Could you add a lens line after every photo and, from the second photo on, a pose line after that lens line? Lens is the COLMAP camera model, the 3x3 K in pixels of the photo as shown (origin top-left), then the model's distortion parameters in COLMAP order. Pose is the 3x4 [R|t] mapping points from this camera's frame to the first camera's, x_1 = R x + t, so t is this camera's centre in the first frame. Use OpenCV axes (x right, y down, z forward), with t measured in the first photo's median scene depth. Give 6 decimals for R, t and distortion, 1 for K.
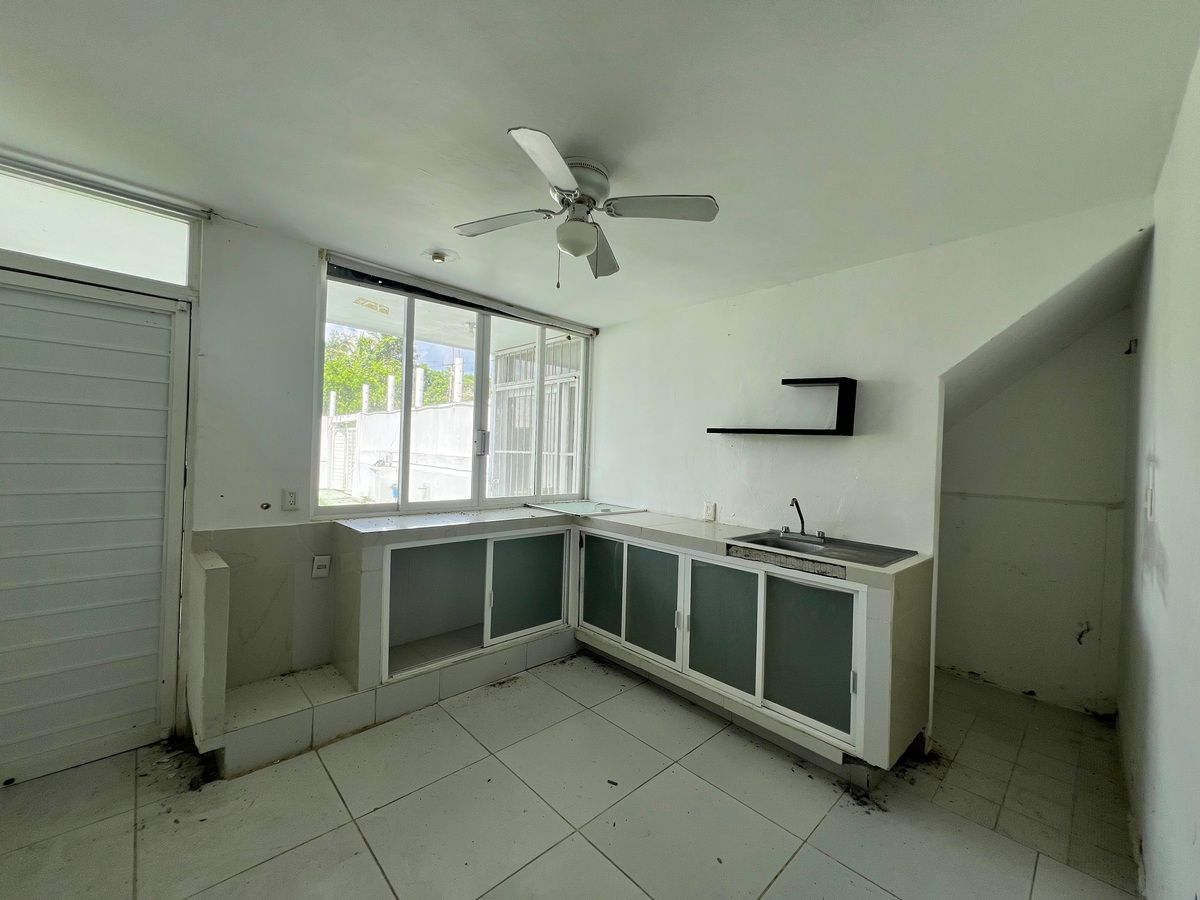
lens RADIAL K [[482.4, 0, 600.3], [0, 482.4, 449.3], [0, 0, 1]] dist [0.000954, 0.000132]
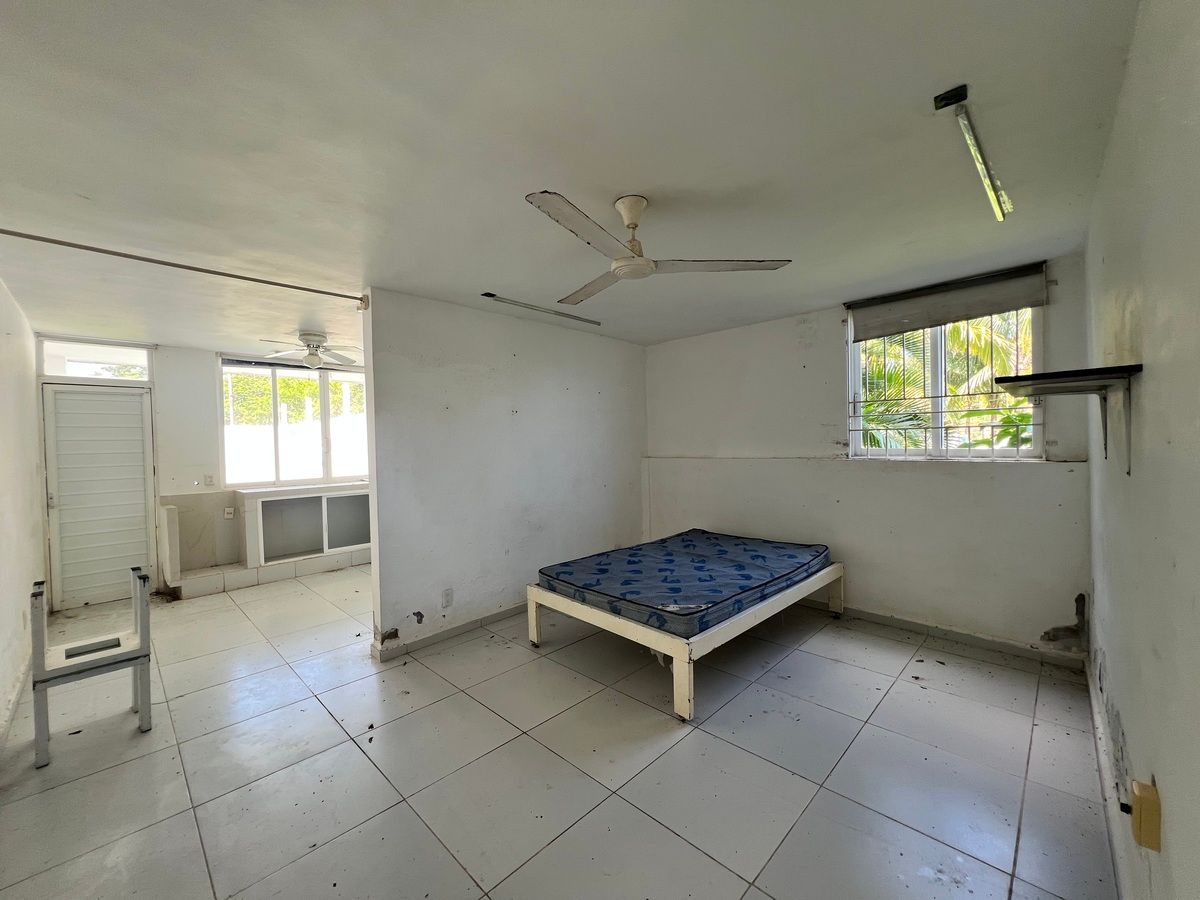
lens RADIAL K [[482.4, 0, 600.0], [0, 482.4, 450.7], [0, 0, 1]] dist [0.000954, 0.000132]
pose [[0.997951, -0.054934, 0.032818, 0.943080], [0.054098, 0.998201, 0.025836, 0.019752], [-0.034179, -0.024008, 0.999127, -1.085166]]
